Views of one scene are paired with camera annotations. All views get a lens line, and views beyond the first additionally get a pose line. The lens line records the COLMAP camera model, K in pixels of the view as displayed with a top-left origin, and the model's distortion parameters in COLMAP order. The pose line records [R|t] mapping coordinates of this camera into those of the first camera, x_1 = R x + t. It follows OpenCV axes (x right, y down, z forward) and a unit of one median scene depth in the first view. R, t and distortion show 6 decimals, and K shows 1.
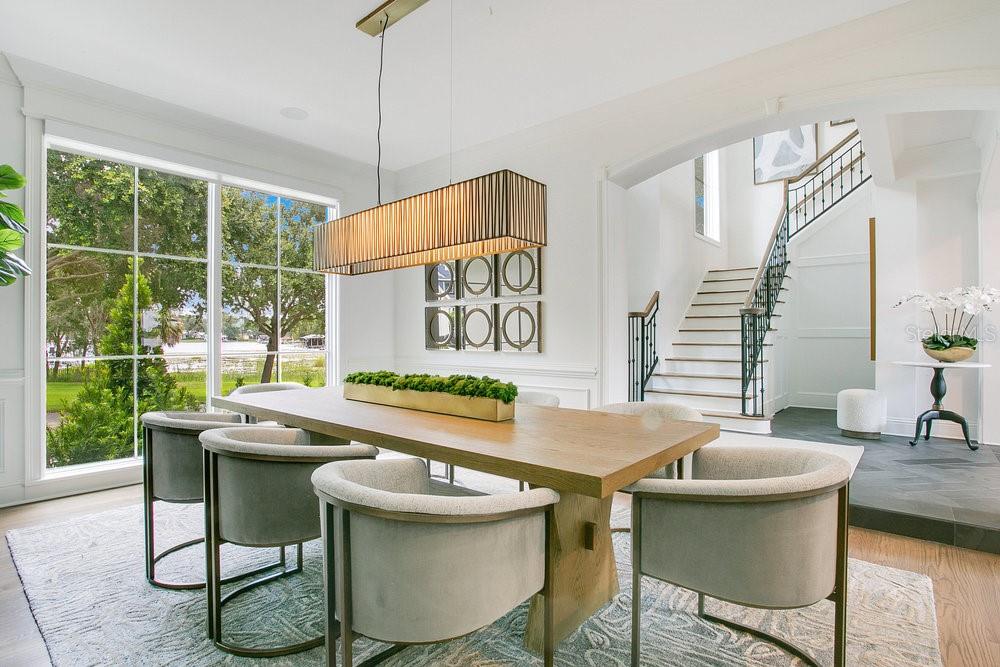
lens RADIAL K [[481.7, 0, 523.8], [0, 481.7, 334.8], [0, 0, 1]] dist [-0.002794, 0.000407]
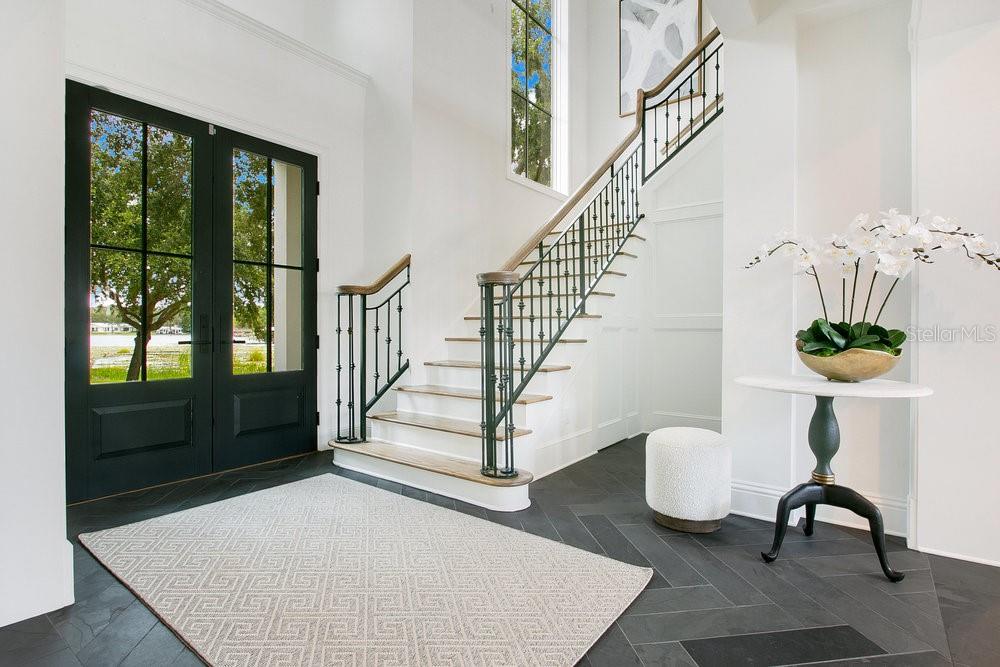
lens RADIAL K [[481.7, 0, 500.1], [0, 481.7, 329.8], [0, 0, 1]] dist [-0.002794, 0.000407]
pose [[0.999846, 0.001065, 0.017511, 0.537641], [-0.001117, 0.999995, 0.002992, 0.006657], [-0.017508, -0.003011, 0.999842, 0.537224]]
